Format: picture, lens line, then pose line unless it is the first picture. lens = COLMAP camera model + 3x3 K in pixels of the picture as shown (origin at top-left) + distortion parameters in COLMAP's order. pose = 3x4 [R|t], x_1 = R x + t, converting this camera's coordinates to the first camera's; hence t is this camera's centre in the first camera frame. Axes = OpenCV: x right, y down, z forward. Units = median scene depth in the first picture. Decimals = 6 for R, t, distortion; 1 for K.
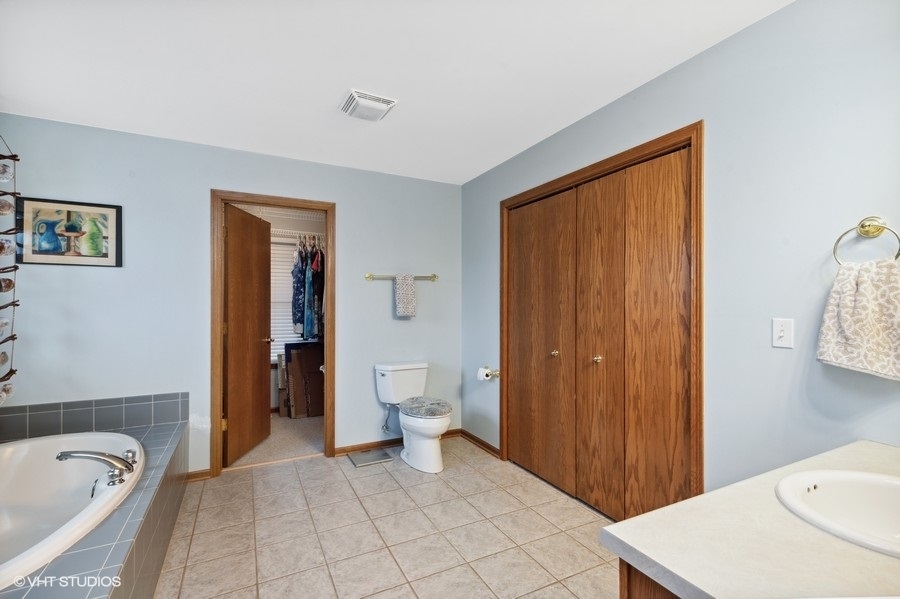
lens RADIAL K [[404.3, 0, 451.6], [0, 404.3, 300.6], [0, 0, 1]] dist [0.000369, 0.000019]
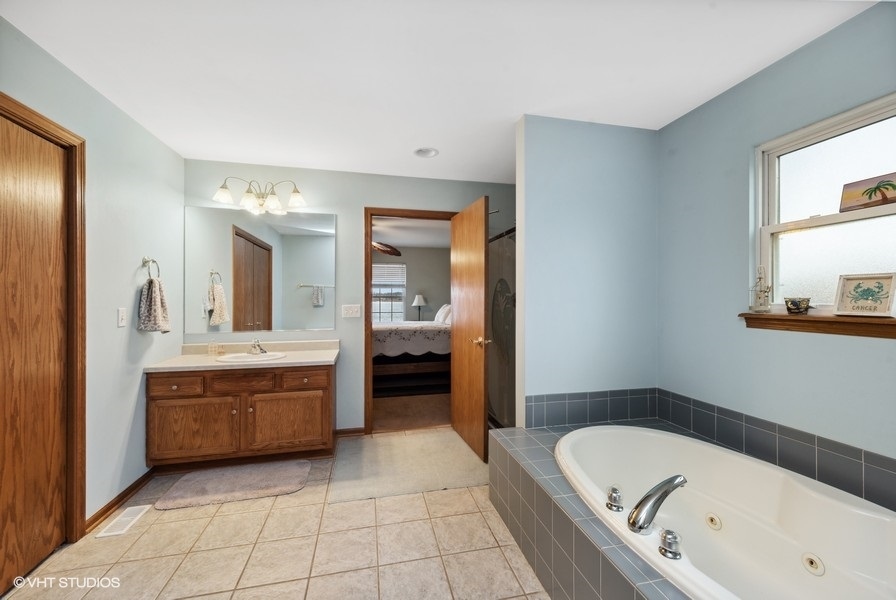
lens RADIAL K [[361.1, 0, 448.8], [0, 361.1, 298.7], [0, 0, 1]] dist [-0.000140, -0.000015]
pose [[-0.967894, -0.000755, 0.251357, -0.584083], [-0.003378, 0.999944, -0.010002, 0.014247], [-0.251336, -0.010530, -0.967843, 1.568954]]
